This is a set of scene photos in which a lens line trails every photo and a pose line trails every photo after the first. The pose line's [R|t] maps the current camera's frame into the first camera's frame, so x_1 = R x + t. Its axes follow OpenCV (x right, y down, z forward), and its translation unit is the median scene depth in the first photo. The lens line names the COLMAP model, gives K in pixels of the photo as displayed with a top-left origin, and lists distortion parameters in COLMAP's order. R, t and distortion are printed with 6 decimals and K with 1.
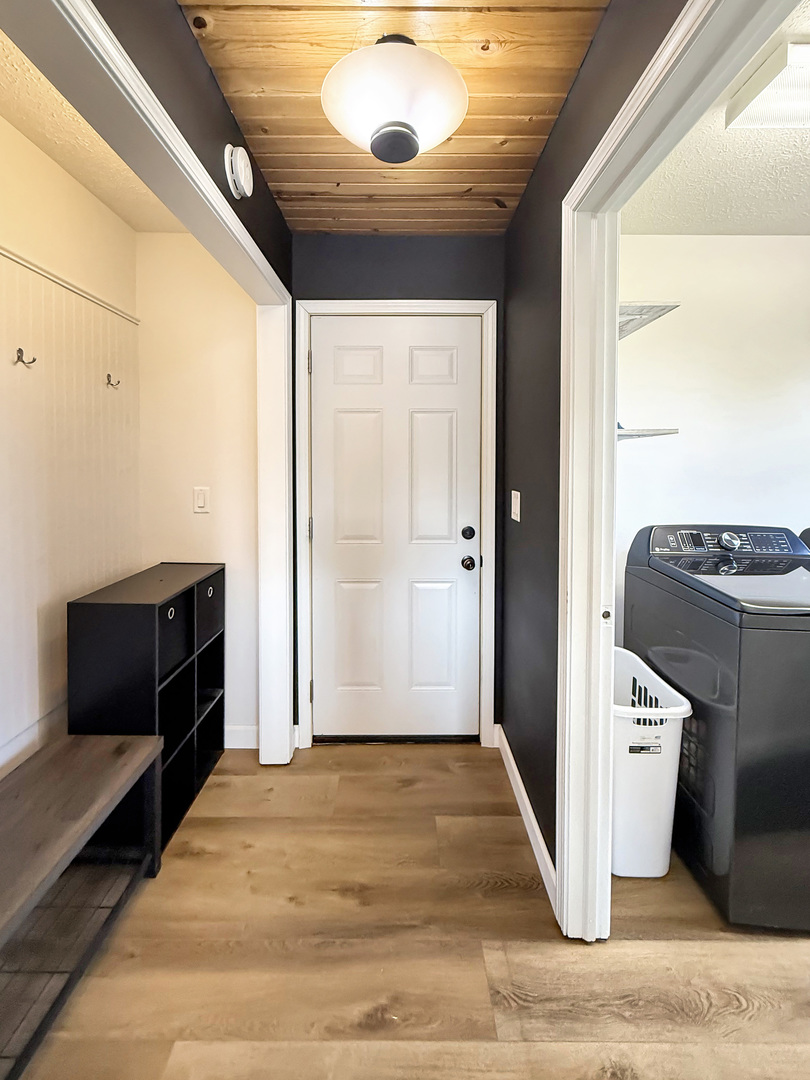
lens RADIAL K [[433.7, 0, 415.8], [0, 433.7, 473.9], [0, 0, 1]] dist [-0.002441, 0.001180]
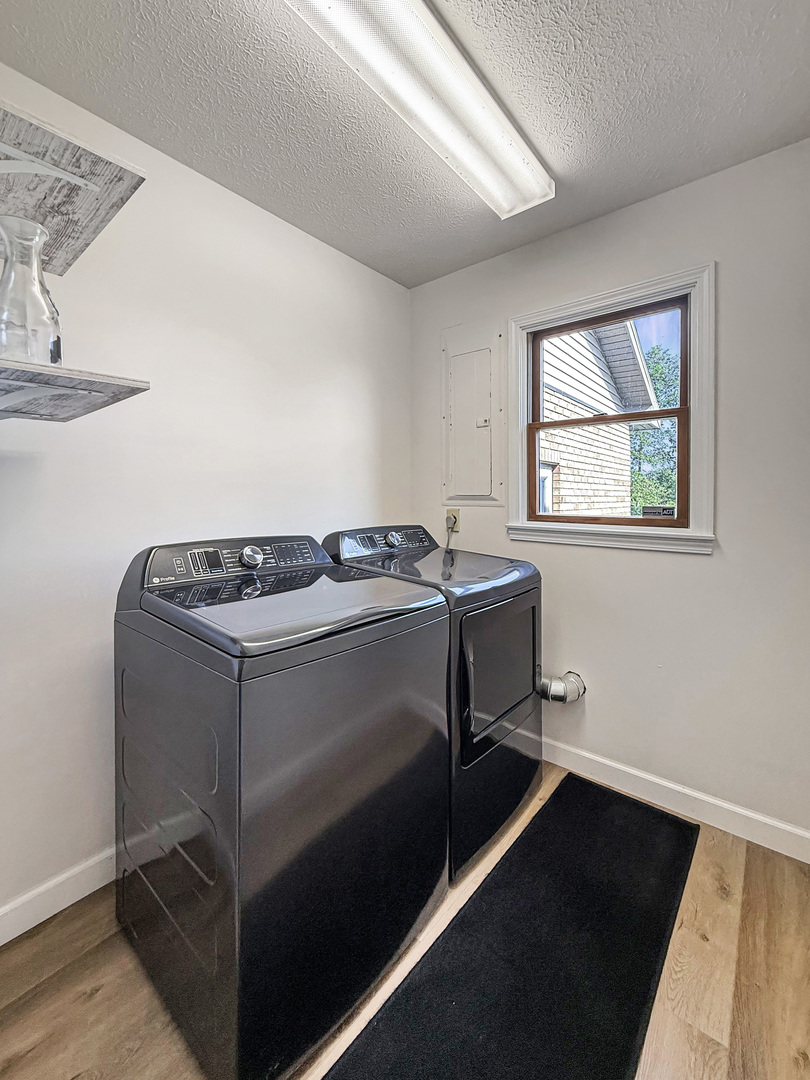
lens RADIAL K [[433.7, 0, 404.6], [0, 433.7, 541.6], [0, 0, 1]] dist [-0.002441, 0.001180]
pose [[0.637836, -0.082186, 0.765774, 0.289715], [0.013676, 0.995342, 0.095433, 0.054355], [-0.770051, -0.050398, 0.635989, 0.269335]]
